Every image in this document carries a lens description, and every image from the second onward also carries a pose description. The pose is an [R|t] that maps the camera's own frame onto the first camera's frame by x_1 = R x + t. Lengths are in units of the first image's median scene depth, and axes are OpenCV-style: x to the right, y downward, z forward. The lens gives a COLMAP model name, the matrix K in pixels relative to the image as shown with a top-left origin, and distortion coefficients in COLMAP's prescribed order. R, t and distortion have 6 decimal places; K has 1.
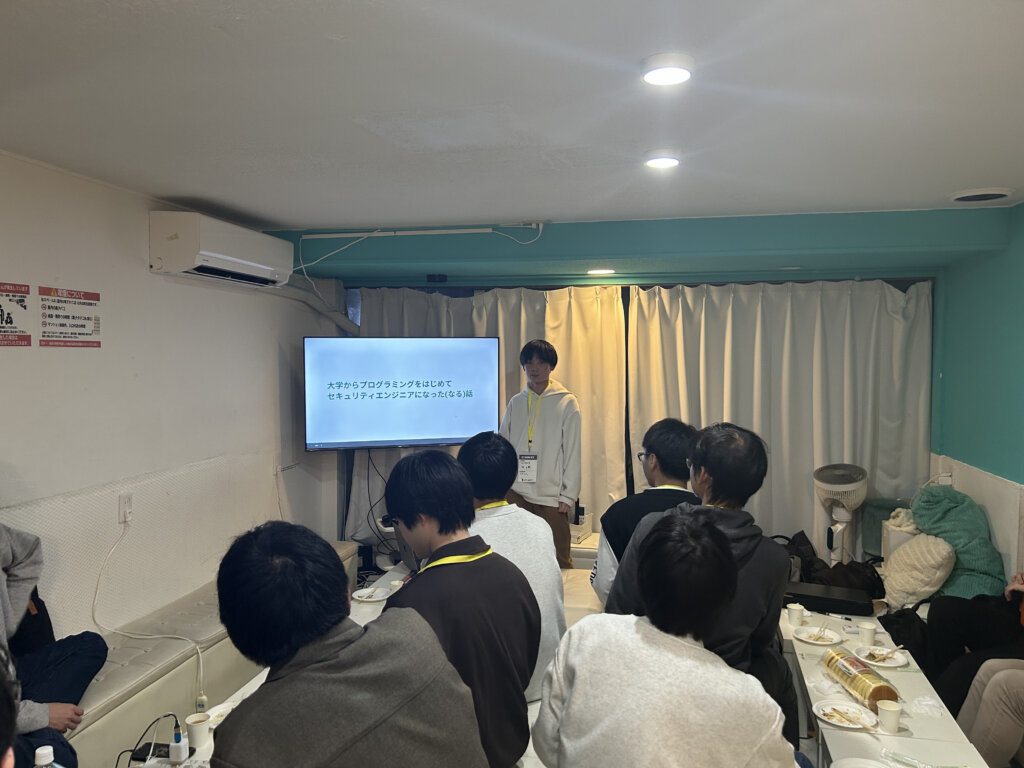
lens RADIAL K [[774.8, 0, 513.2], [0, 774.8, 392.5], [0, 0, 1]] dist [0.058681, -0.063109]
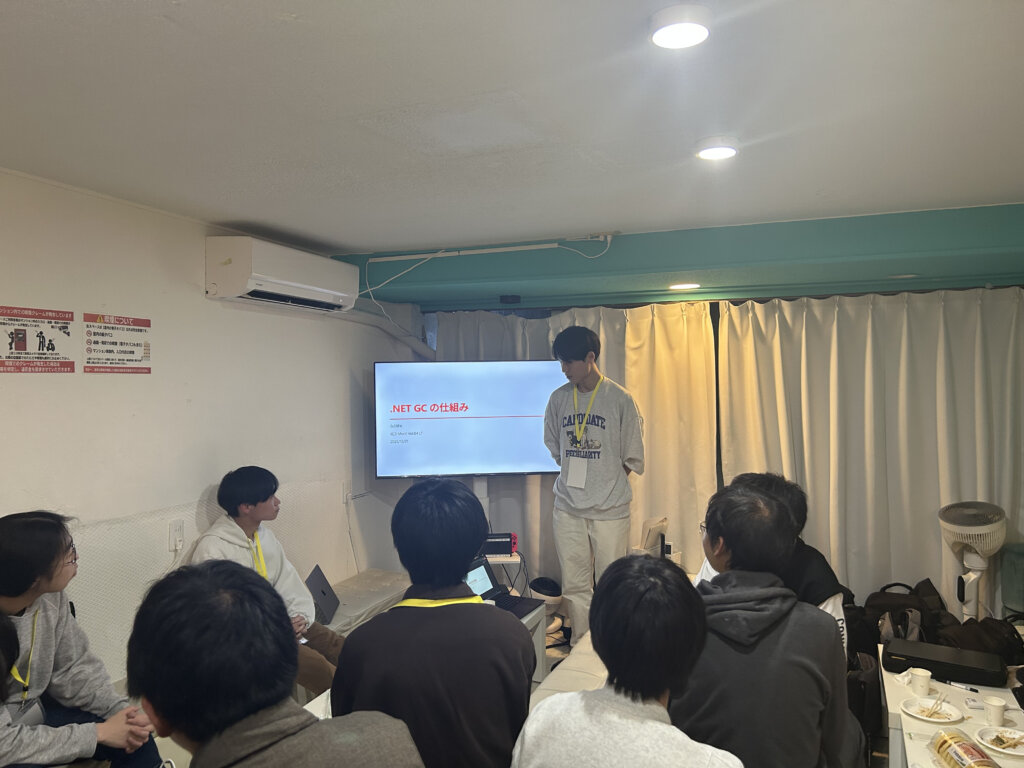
lens RADIAL K [[774.8, 0, 511.9], [0, 774.8, 391.4], [0, 0, 1]] dist [0.058681, -0.063109]
pose [[0.986629, -0.007118, -0.162829, 0.066108], [0.001237, 0.999344, -0.036192, 0.001249], [0.162980, 0.035506, 0.985990, 0.070586]]
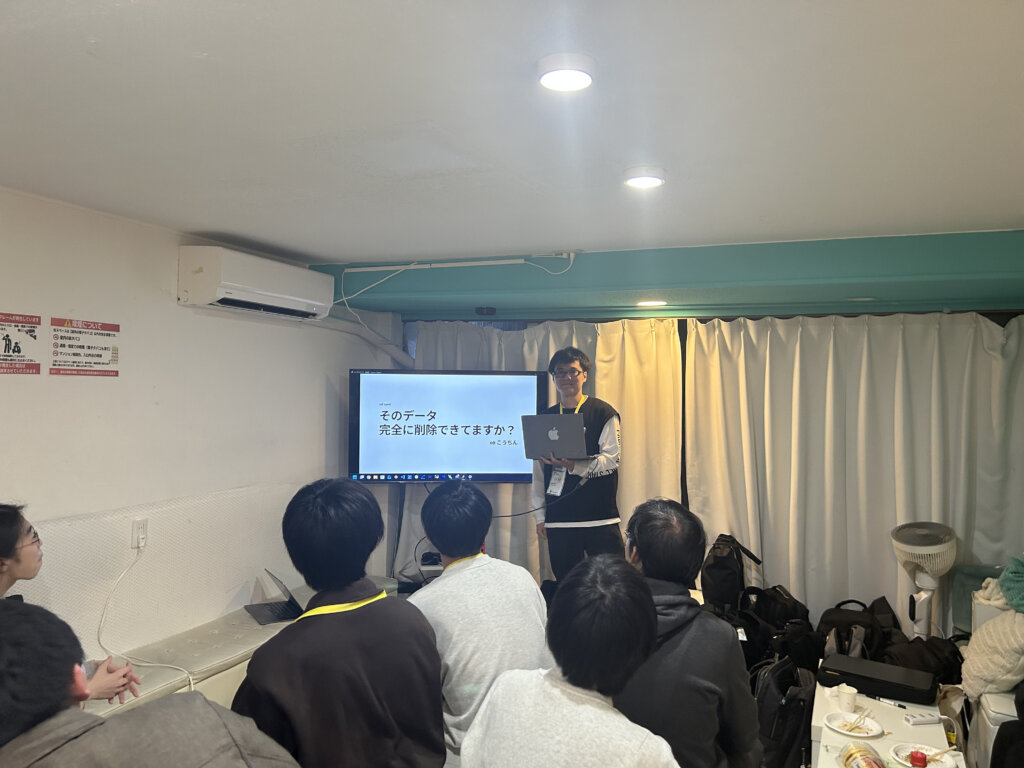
lens RADIAL K [[774.8, 0, 517.4], [0, 774.8, 388.3], [0, 0, 1]] dist [0.058681, -0.063109]
pose [[0.983889, 0.016294, -0.178034, 0.132890], [-0.025282, 0.998511, -0.048336, -0.003862], [0.176981, 0.052059, 0.982837, 0.056848]]
